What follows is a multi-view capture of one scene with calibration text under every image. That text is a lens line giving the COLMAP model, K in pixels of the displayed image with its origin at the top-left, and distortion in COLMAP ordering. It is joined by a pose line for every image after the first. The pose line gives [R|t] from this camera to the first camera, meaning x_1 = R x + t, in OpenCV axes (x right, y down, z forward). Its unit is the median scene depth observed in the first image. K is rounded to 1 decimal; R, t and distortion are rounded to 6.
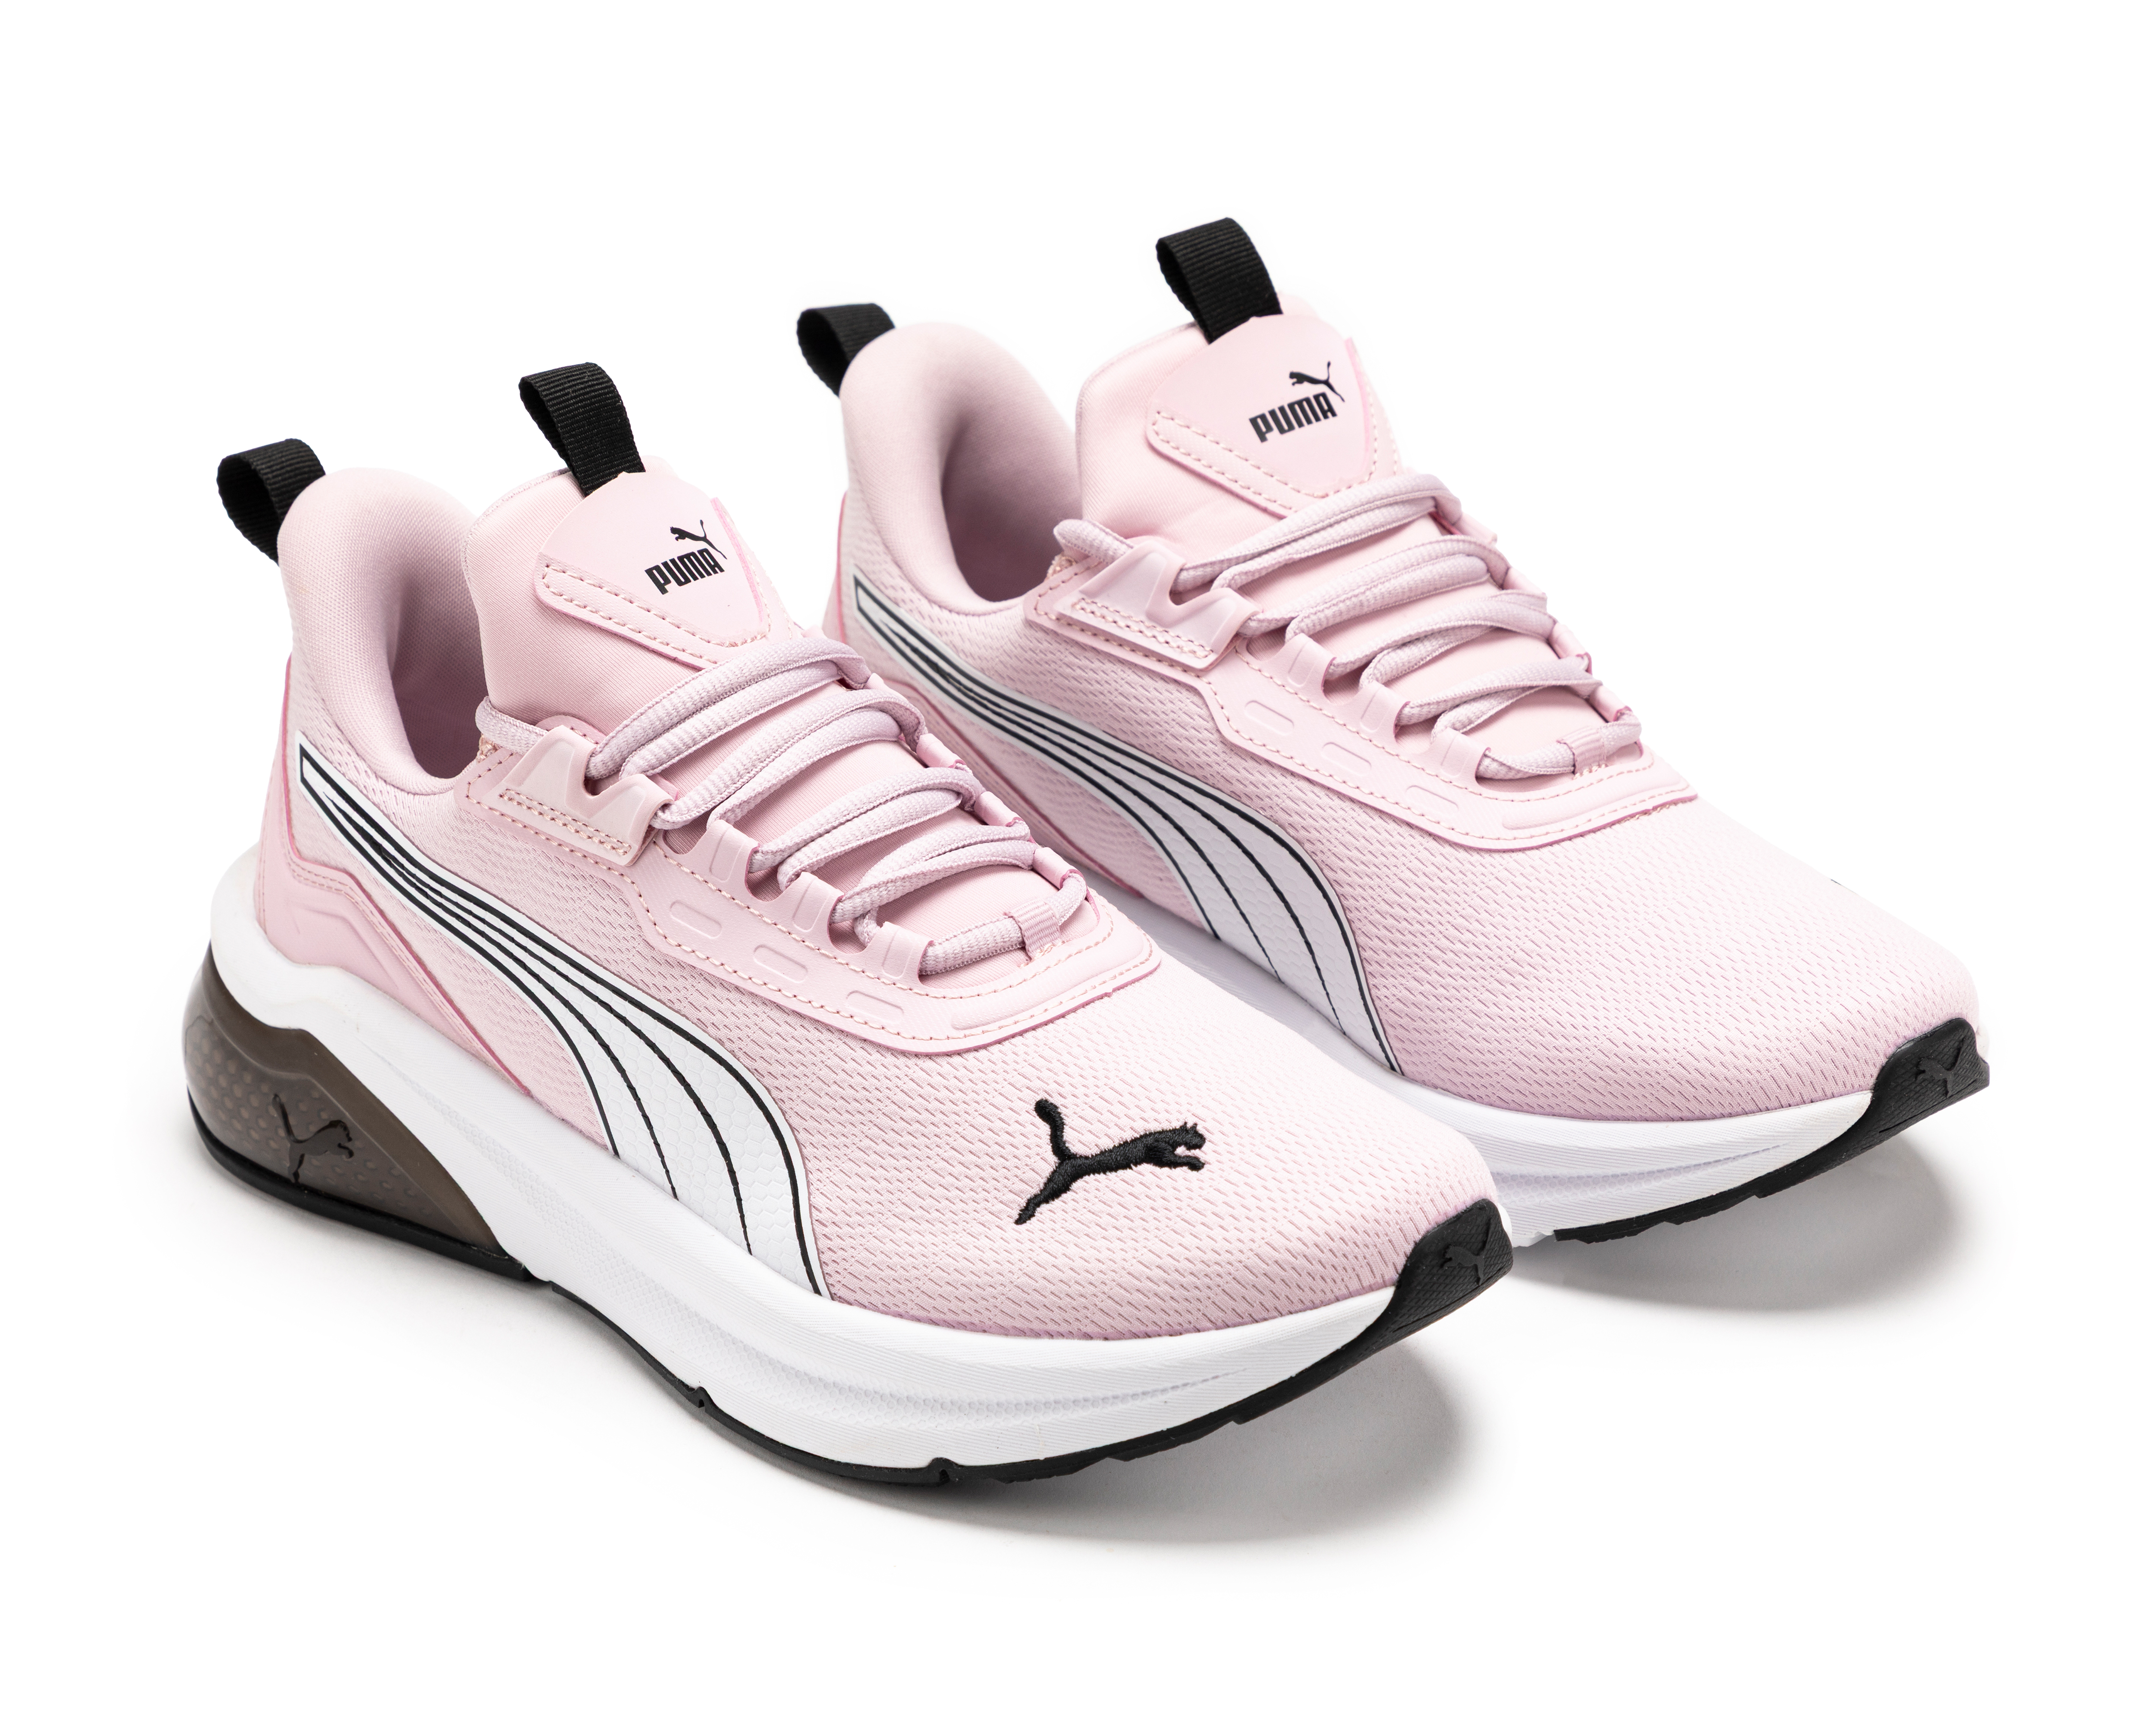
lens RADIAL K [[5631.7, 0, 1079.4], [0, 5631.7, 868.5], [0, 0, 1]] dist [0.122503, 0.000000]
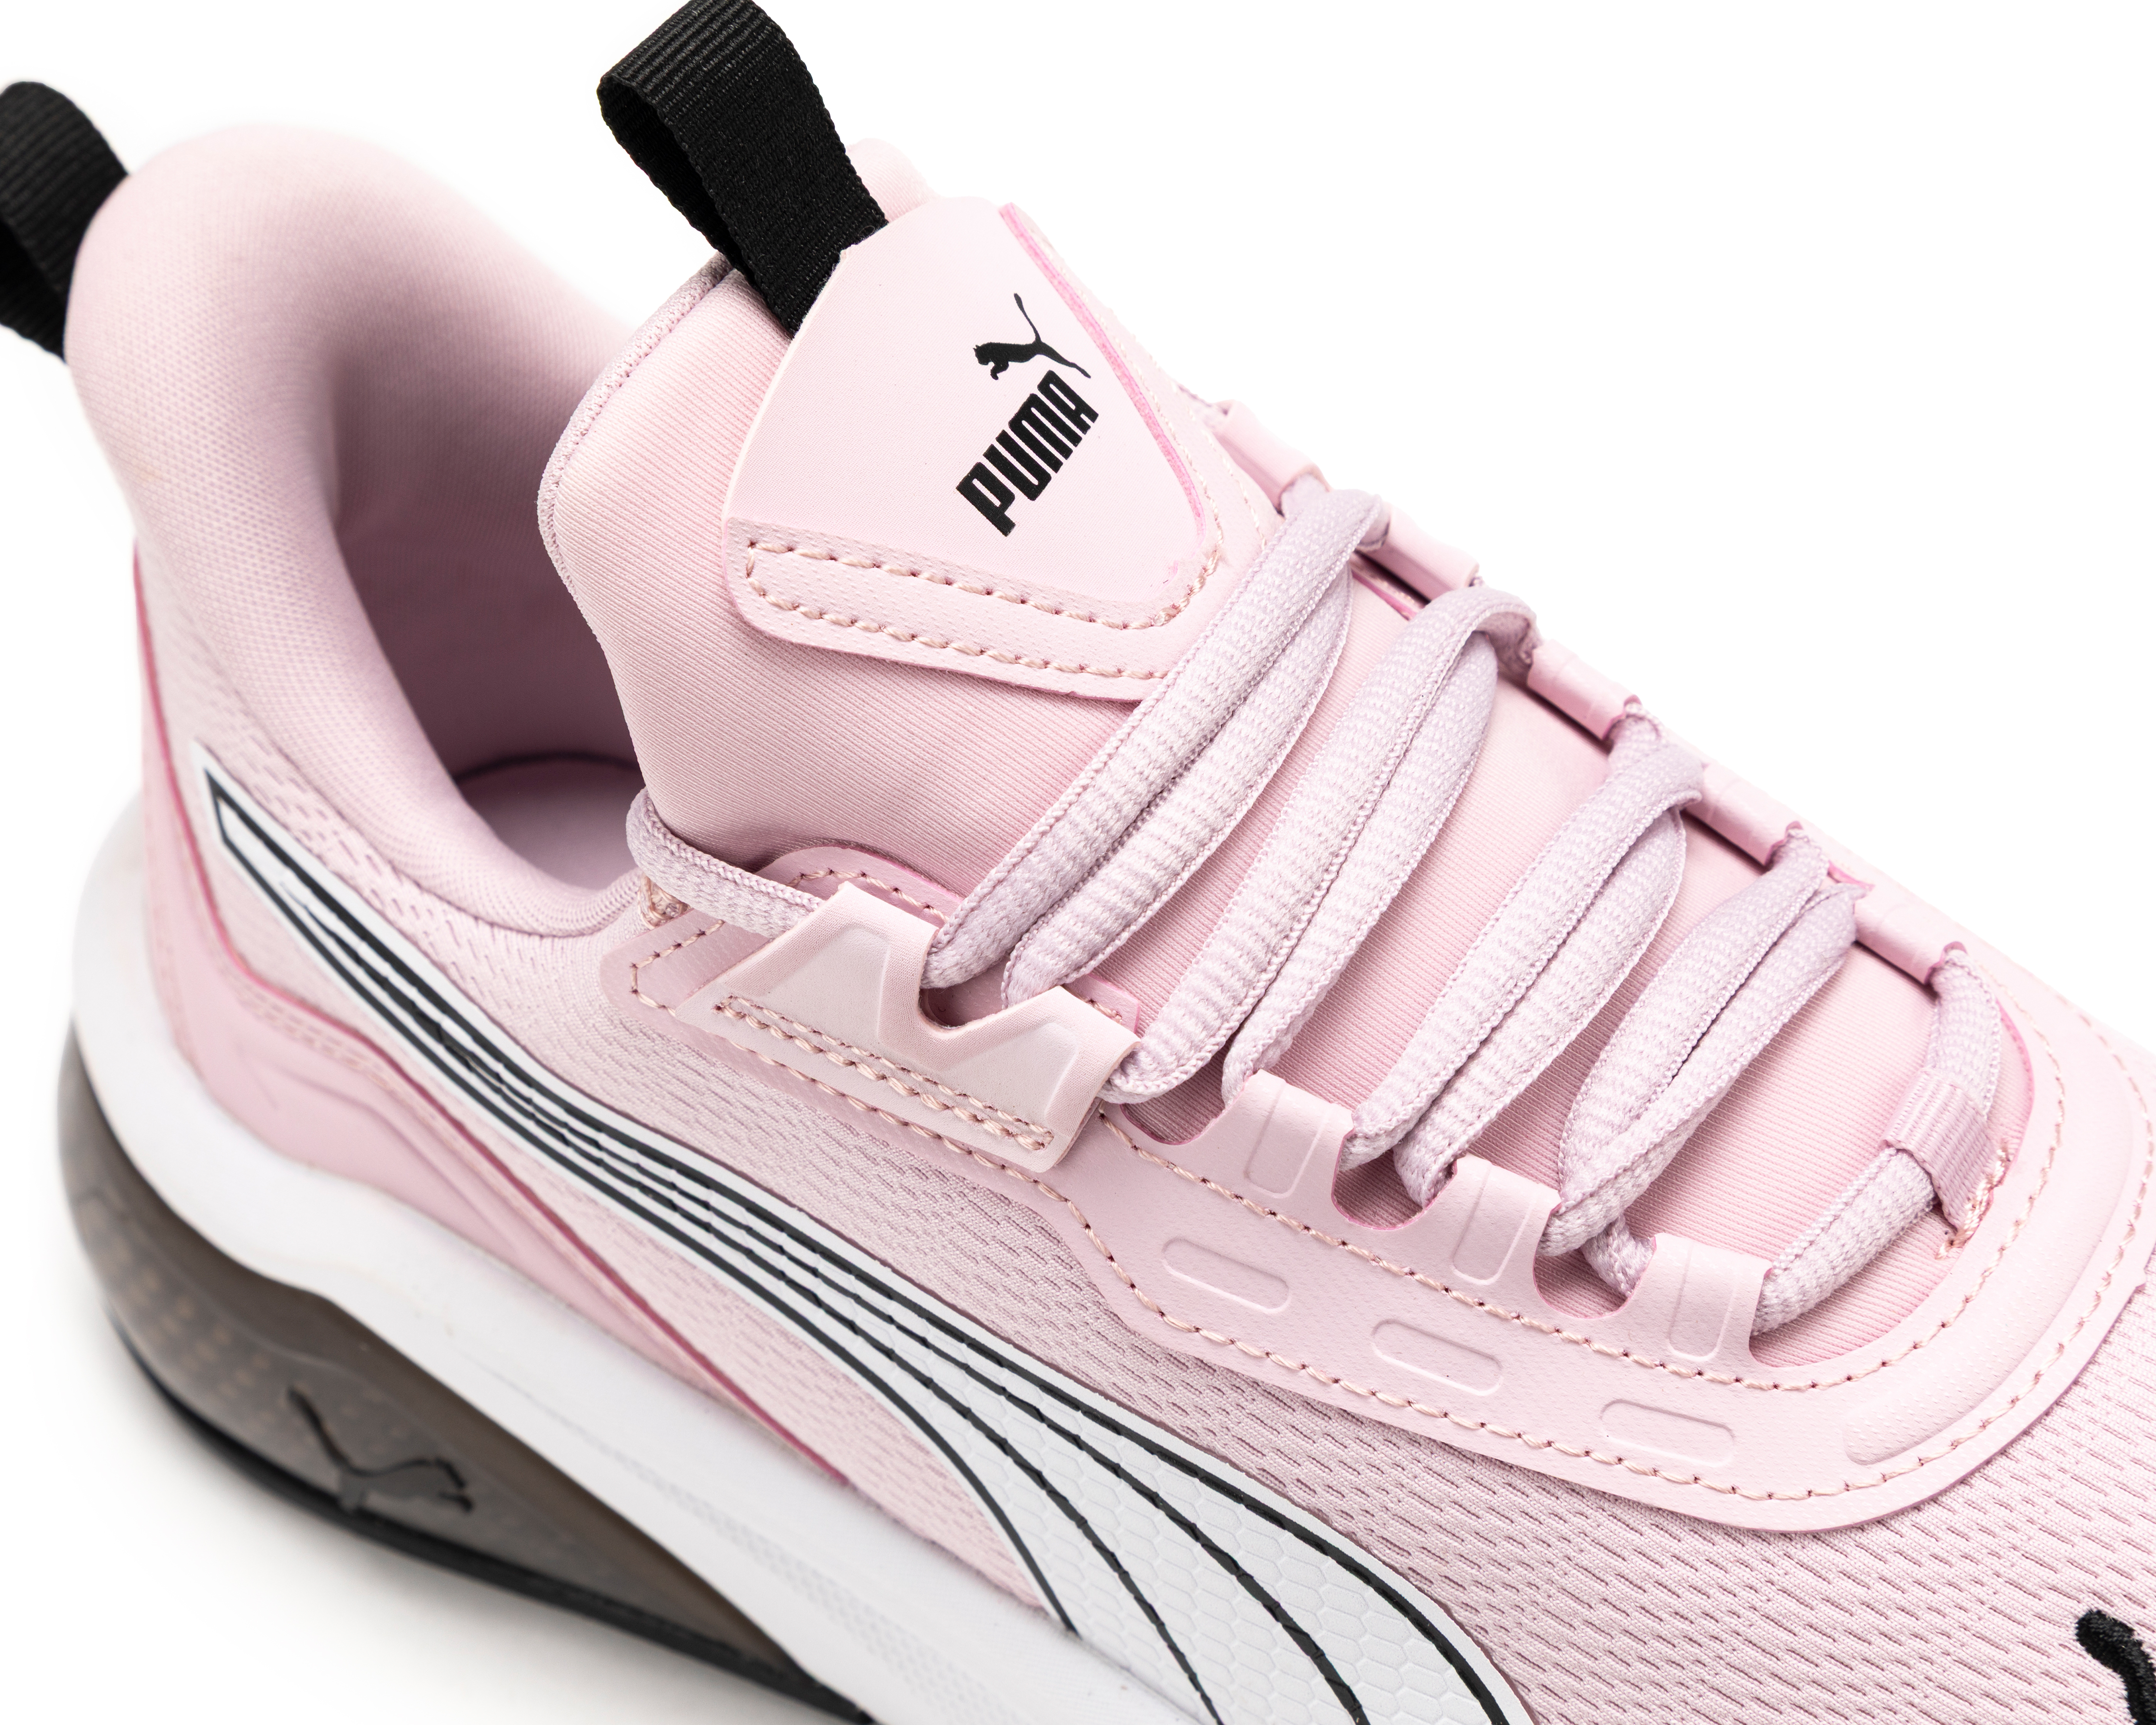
lens RADIAL K [[4553.4, 0, 1061.8], [0, 4553.4, 852.0], [0, 0, 1]] dist [-0.024364, 0.000000]
pose [[0.982714, -0.174505, 0.061820, -0.097809], [0.144565, 0.931928, 0.332582, -0.146626], [-0.115649, -0.317896, 0.941046, 0.666257]]
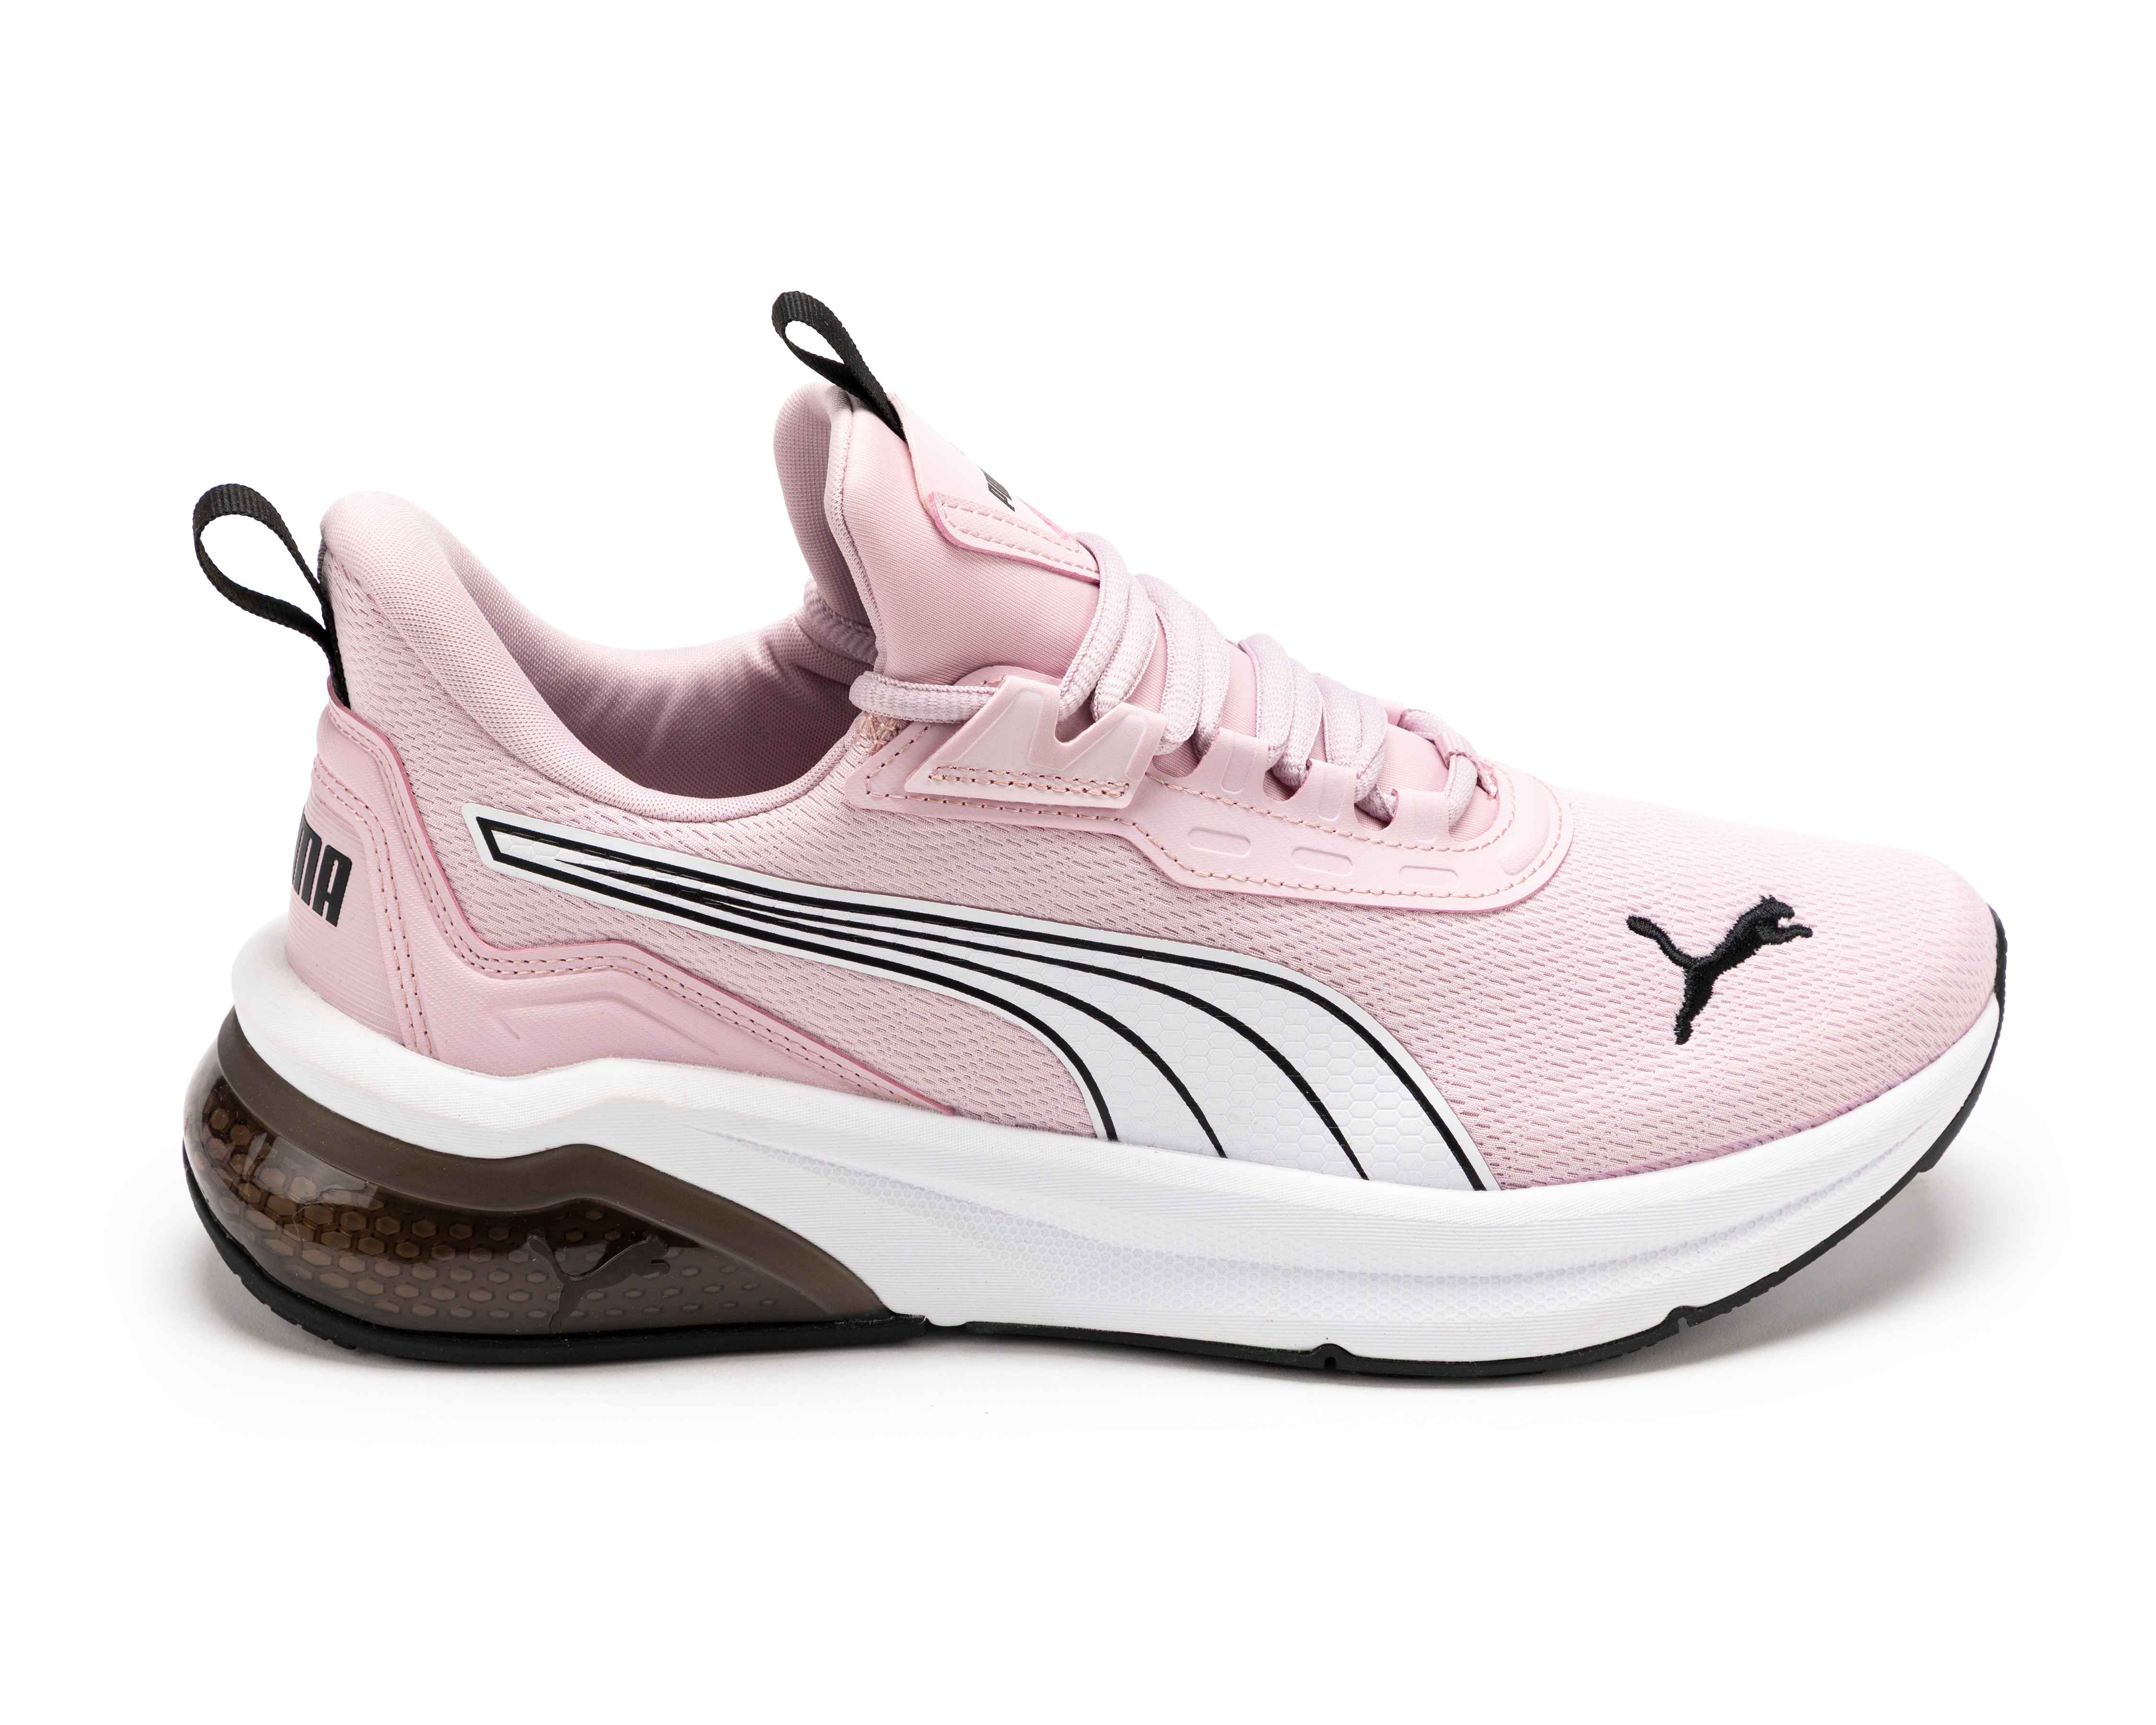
lens RADIAL K [[6095.4, 0, 1080.1], [0, 6095.4, 864.6], [0, 0, 1]] dist [0.154557, 0.000000]
pose [[0.705145, -0.248576, 0.664064, -0.727224], [0.249111, 0.963684, 0.096210, -0.086054], [-0.663863, 0.097584, 0.741460, 0.296744]]
